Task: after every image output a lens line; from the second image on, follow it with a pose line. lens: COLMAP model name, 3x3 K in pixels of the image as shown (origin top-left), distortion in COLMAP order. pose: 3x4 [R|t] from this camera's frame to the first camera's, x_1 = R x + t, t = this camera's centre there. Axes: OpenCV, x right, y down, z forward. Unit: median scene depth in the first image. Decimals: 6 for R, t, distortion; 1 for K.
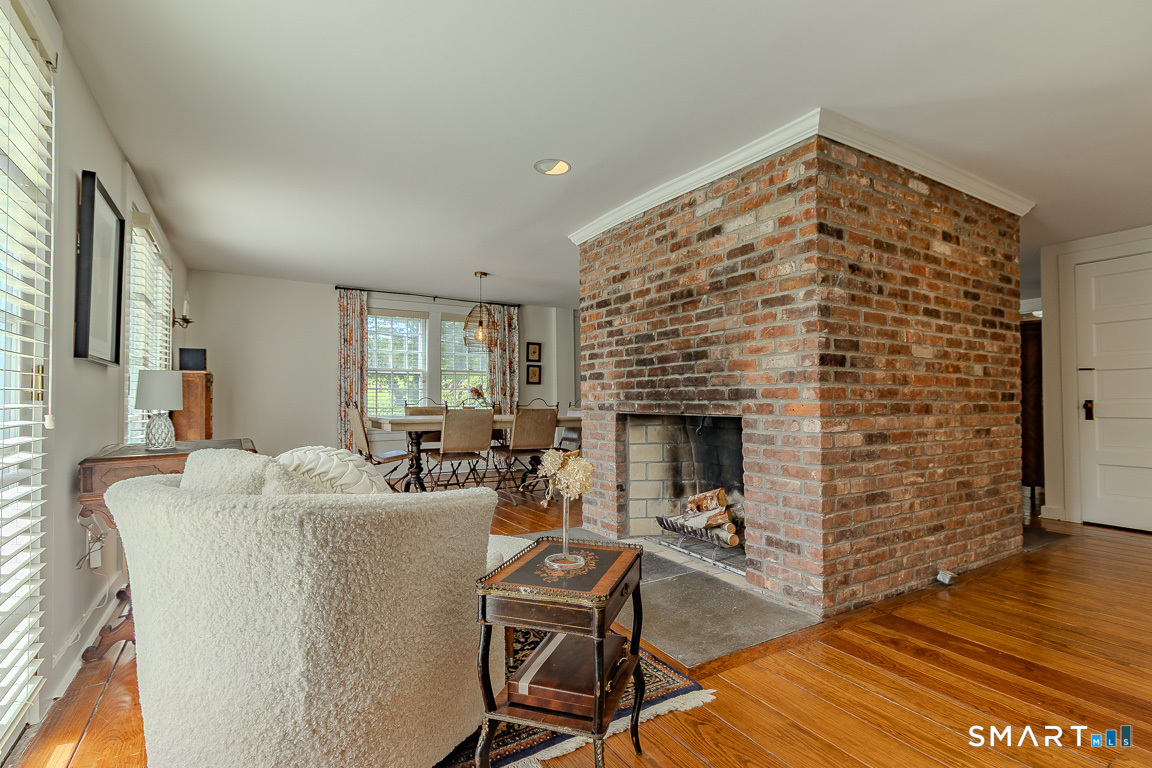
lens RADIAL K [[555.5, 0, 576.0], [0, 555.5, 384.0], [0, 0, 1]] dist [-0.003377, -0.000789]
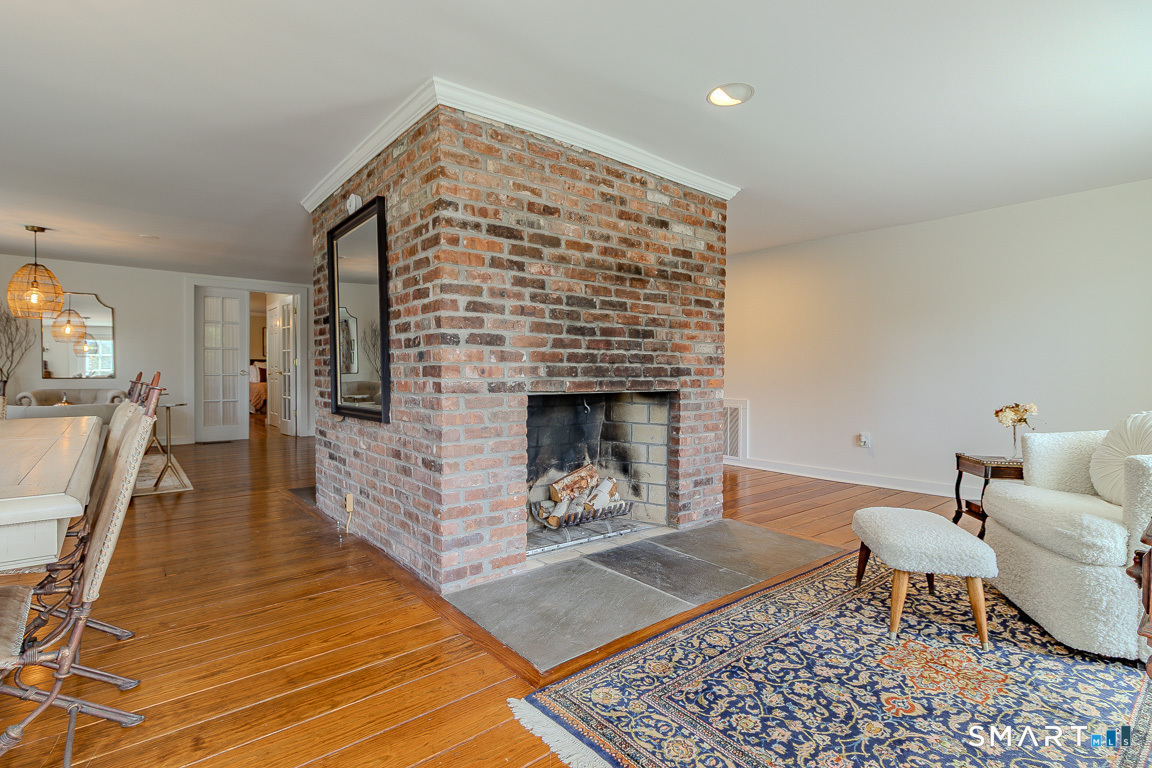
lens RADIAL K [[546.7, 0, 579.4], [0, 546.7, 376.1], [0, 0, 1]] dist [0.001631, 0.000326]
pose [[-0.145310, -0.001292, 0.989385, -0.719524], [-0.030241, 0.999538, -0.003136, 0.032187], [-0.988924, -0.030376, -0.145282, 1.178101]]
